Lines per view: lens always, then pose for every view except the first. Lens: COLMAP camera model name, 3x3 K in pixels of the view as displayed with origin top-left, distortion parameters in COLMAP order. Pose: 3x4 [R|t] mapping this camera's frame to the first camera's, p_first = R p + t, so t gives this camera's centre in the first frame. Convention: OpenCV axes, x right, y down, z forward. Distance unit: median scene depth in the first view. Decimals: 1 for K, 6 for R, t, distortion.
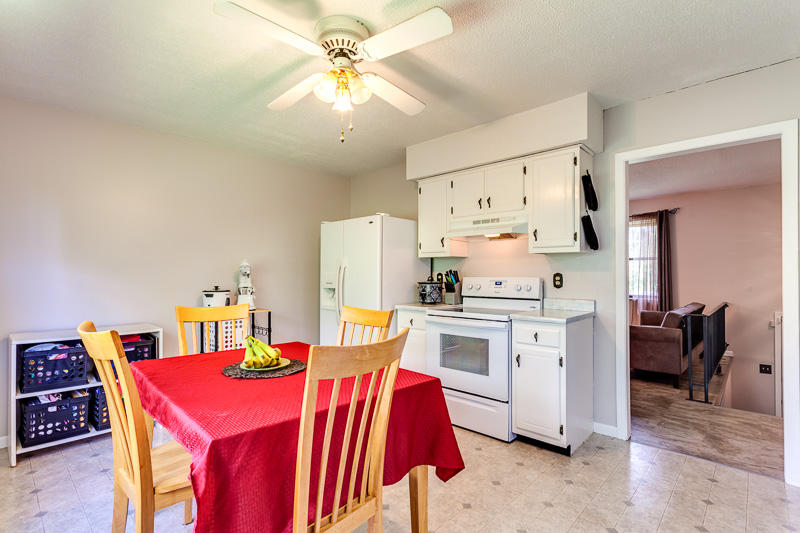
lens RADIAL K [[382.0, 0, 399.9], [0, 382.0, 272.1], [0, 0, 1]] dist [-0.001358, -0.000115]
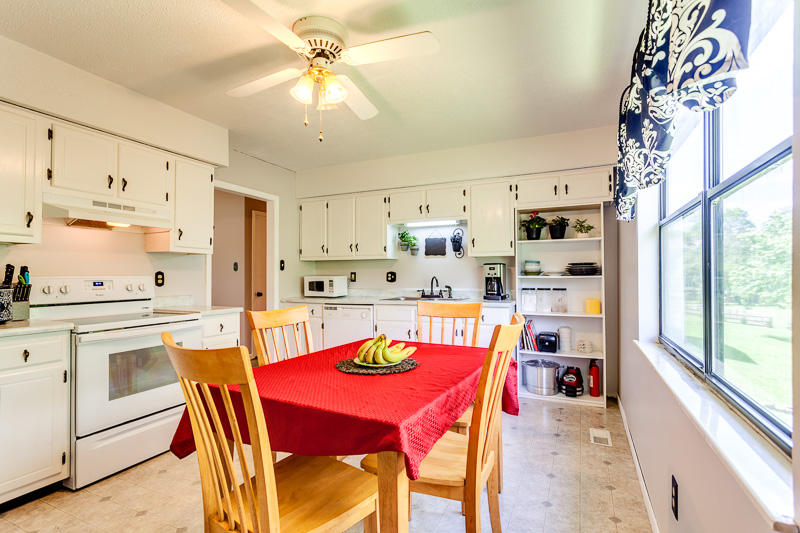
lens RADIAL K [[382.0, 0, 399.9], [0, 382.0, 272.1], [0, 0, 1]] dist [-0.001358, -0.000115]
pose [[-0.311749, 0.004595, 0.950154, -0.746440], [-0.005530, 0.999963, -0.006650, 0.007513], [-0.950149, -0.007327, -0.311711, 0.707473]]
